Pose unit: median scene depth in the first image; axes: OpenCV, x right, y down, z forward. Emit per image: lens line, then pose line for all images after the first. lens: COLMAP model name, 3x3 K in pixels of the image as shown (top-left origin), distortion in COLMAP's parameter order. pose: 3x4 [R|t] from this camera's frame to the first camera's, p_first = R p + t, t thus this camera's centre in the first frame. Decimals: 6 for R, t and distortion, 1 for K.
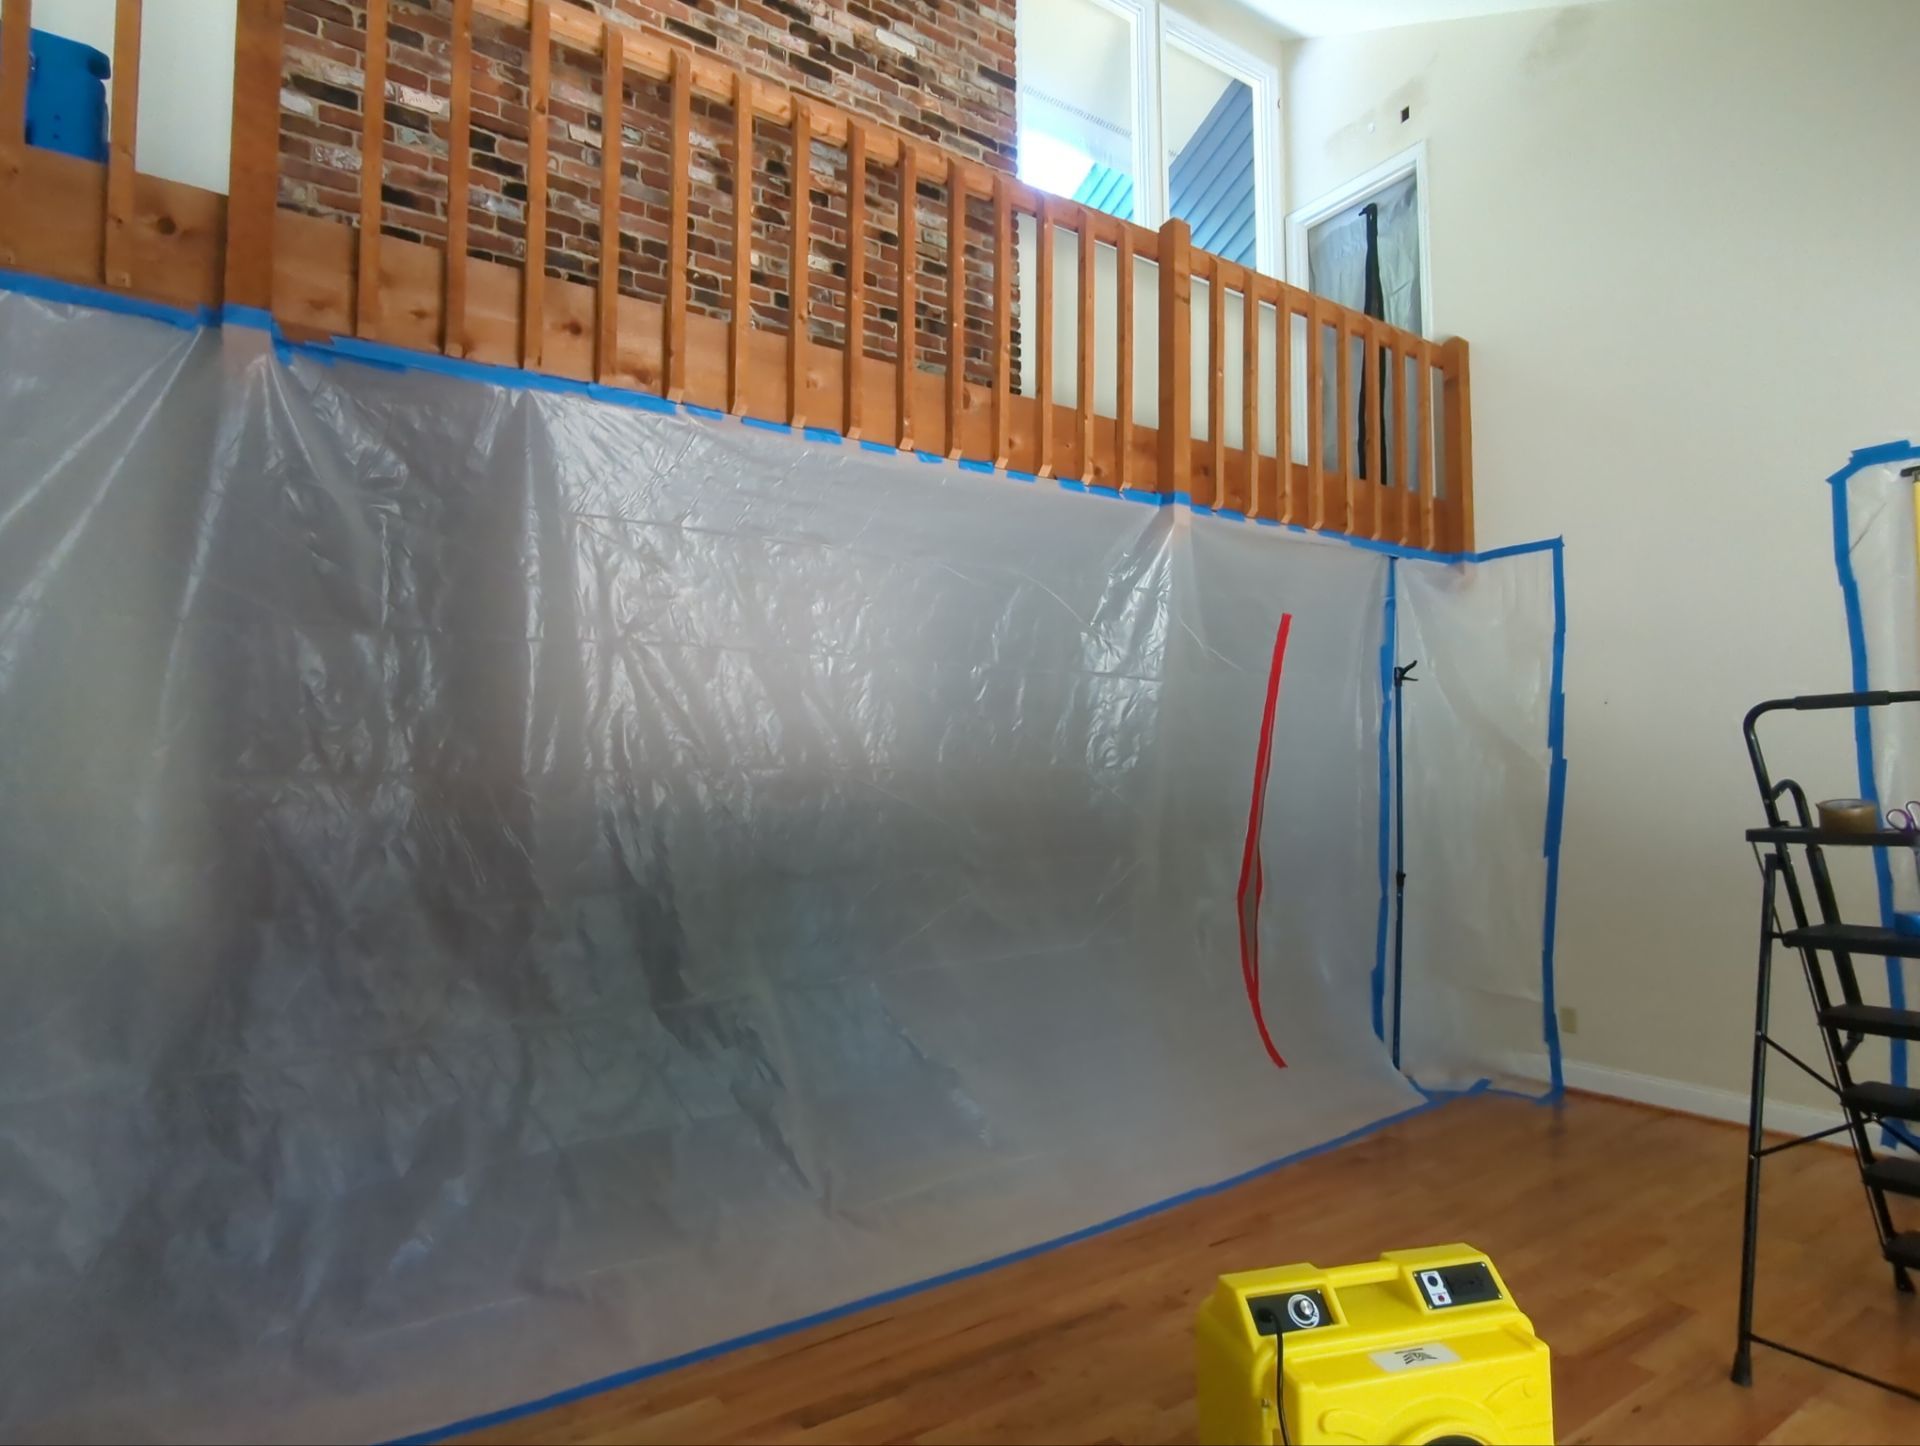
lens RADIAL K [[1060.4, 0, 964.0], [0, 1060.4, 720.0], [0, 0, 1]] dist [0.004424, 0.001053]
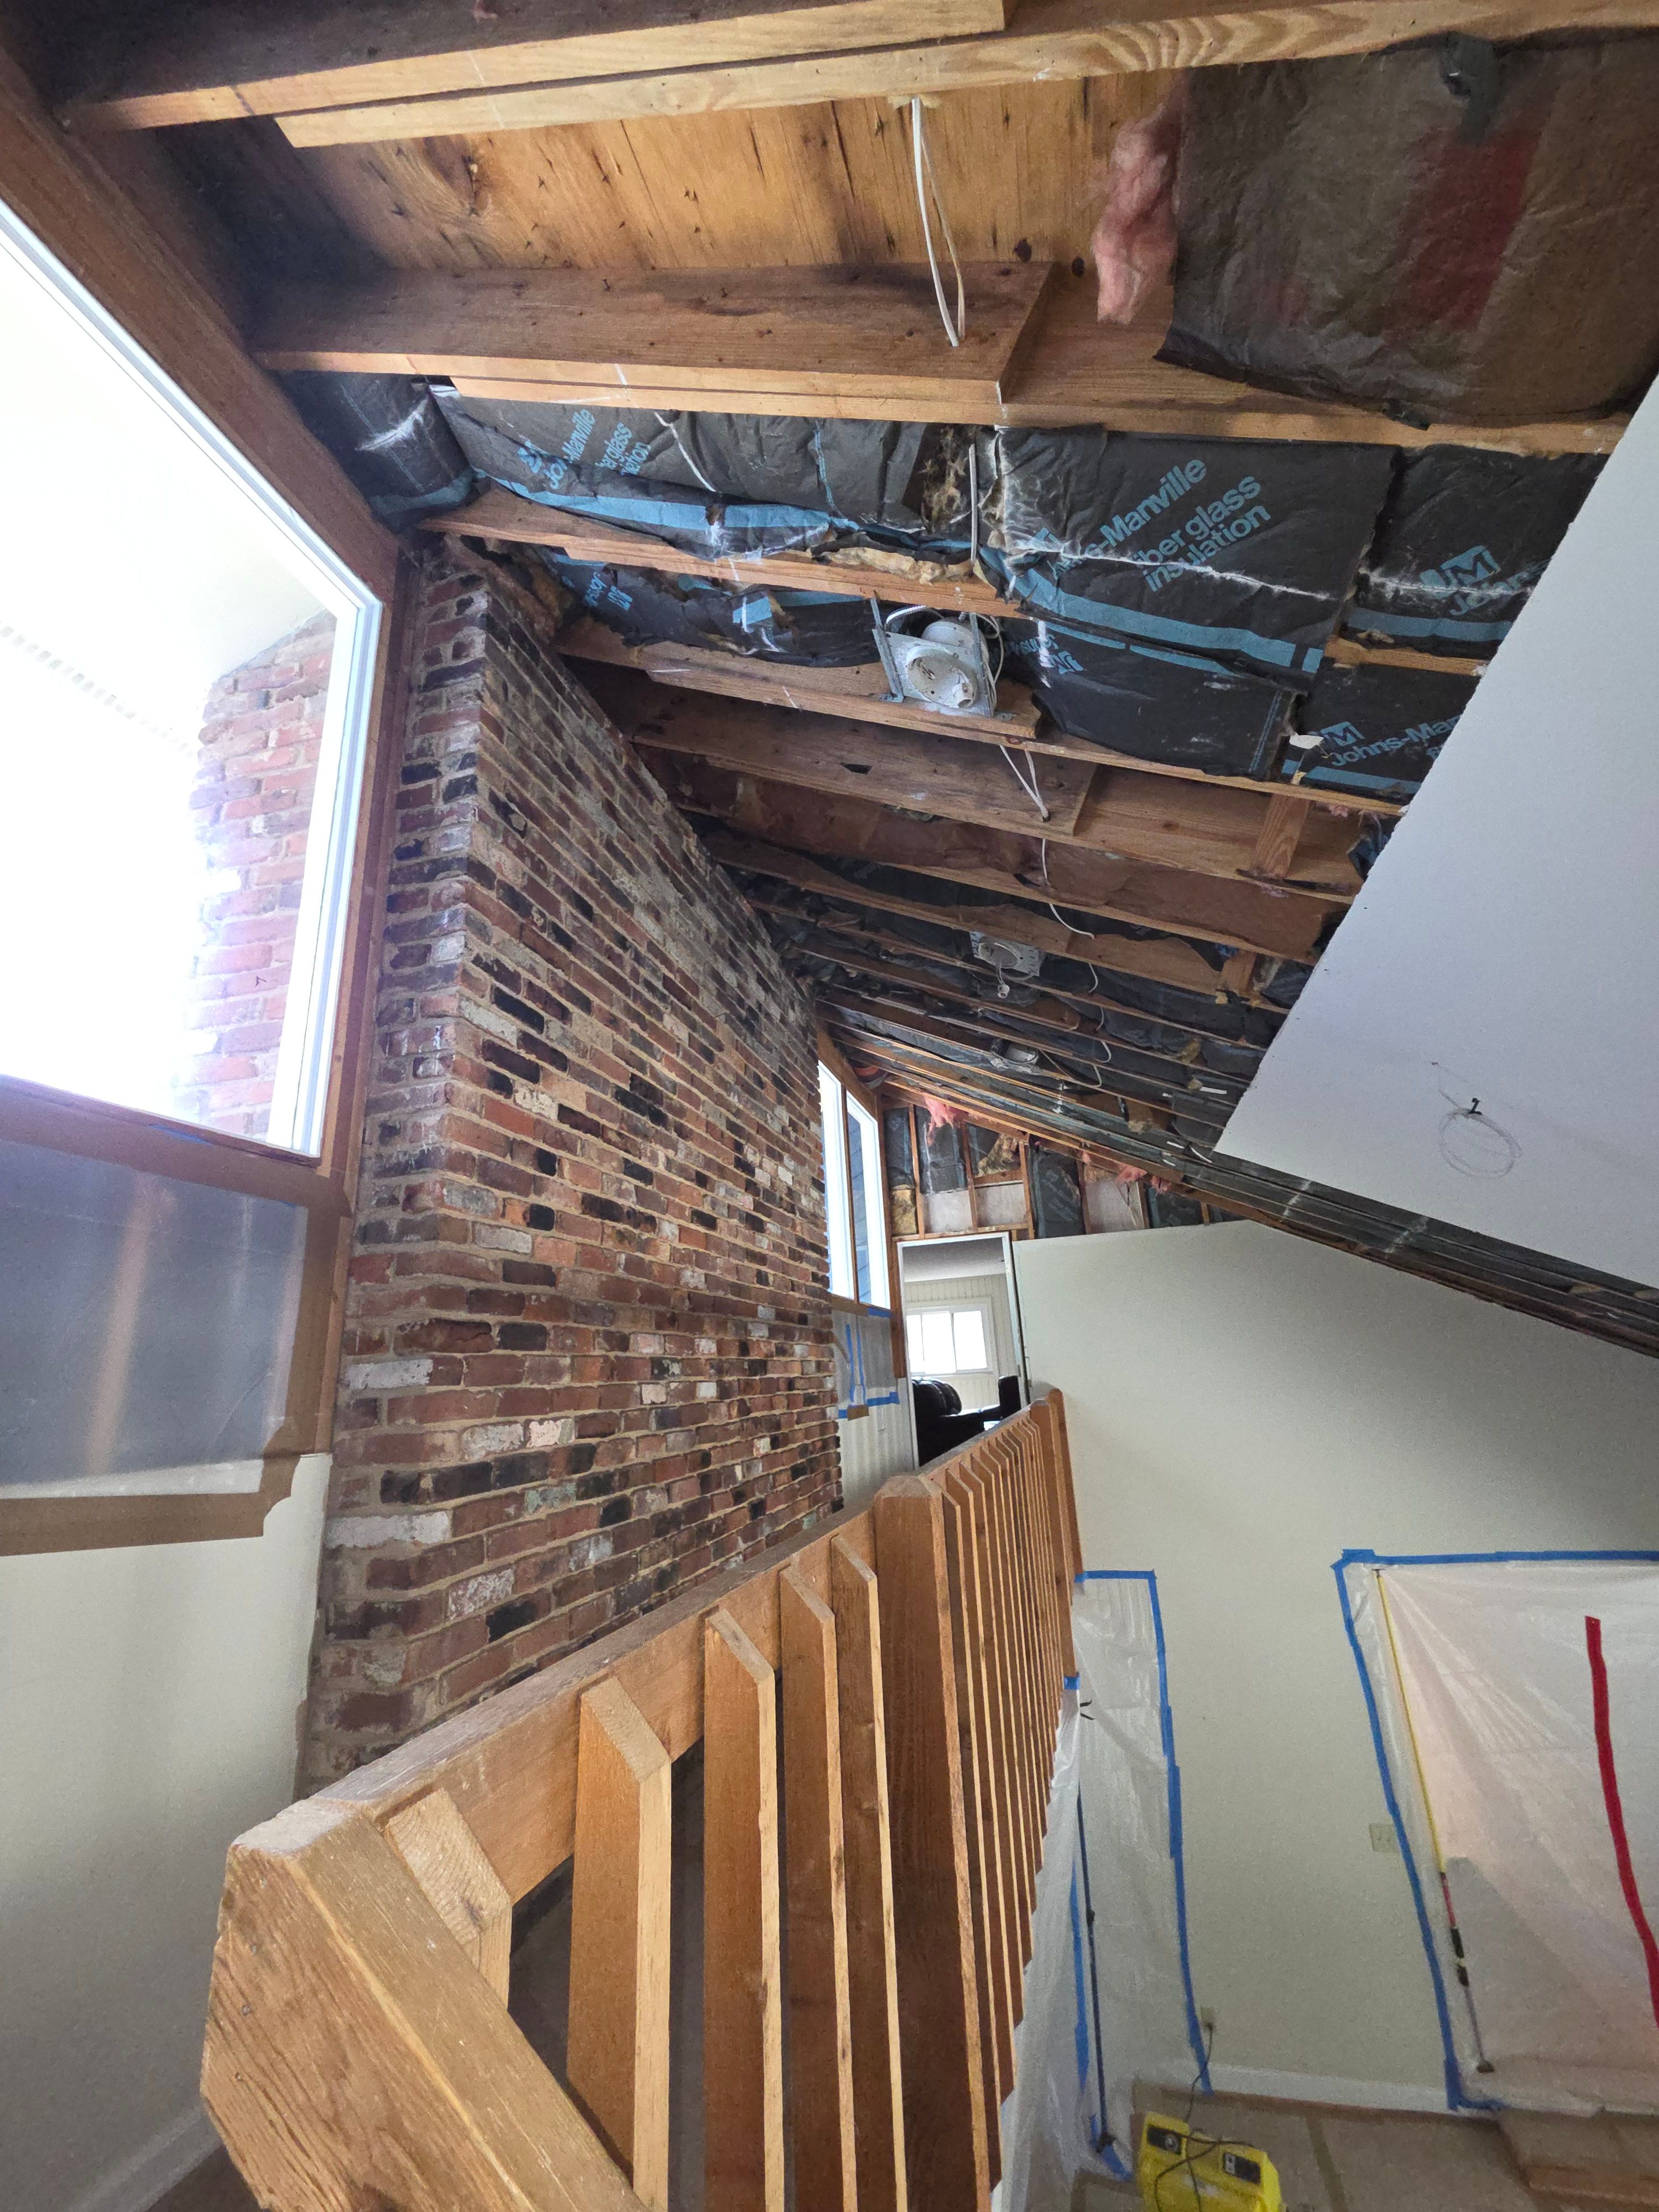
lens RADIAL K [[902.3, 0, 829.4], [0, 902.3, 1098.4], [0, 0, 1]] dist [0.006199, -0.000571]
pose [[0.763361, 0.153446, 0.627483, -0.659767], [0.015715, 0.966678, -0.255511, -0.550610], [-0.645781, 0.204908, 0.735513, 0.363387]]
